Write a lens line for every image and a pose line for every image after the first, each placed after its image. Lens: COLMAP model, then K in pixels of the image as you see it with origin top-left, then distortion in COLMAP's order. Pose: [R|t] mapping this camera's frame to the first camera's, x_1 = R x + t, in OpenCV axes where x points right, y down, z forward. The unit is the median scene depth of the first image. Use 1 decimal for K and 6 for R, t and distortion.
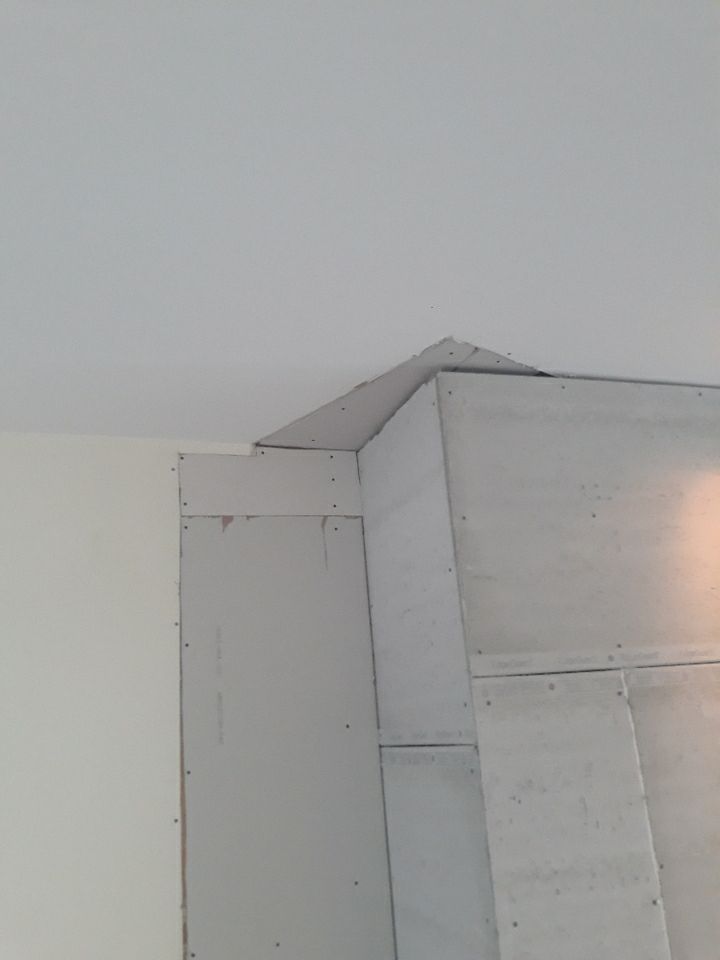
lens RADIAL K [[760.3, 0, 360.0], [0, 760.3, 480.0], [0, 0, 1]] dist [-0.046244, 0.012285]
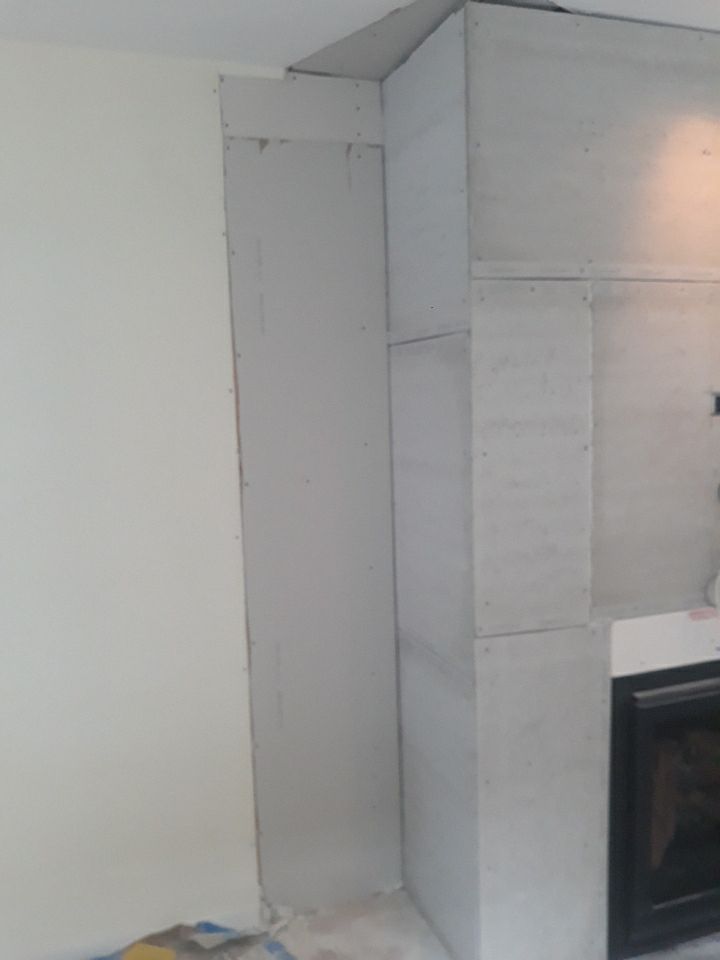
lens RADIAL K [[760.3, 0, 360.0], [0, 760.3, 480.0], [0, 0, 1]] dist [-0.046244, 0.012285]
pose [[0.999046, 0.035051, 0.026061, -0.056166], [-0.042801, 0.904592, 0.424124, 0.031946], [-0.008709, -0.424835, 0.905229, -0.273393]]
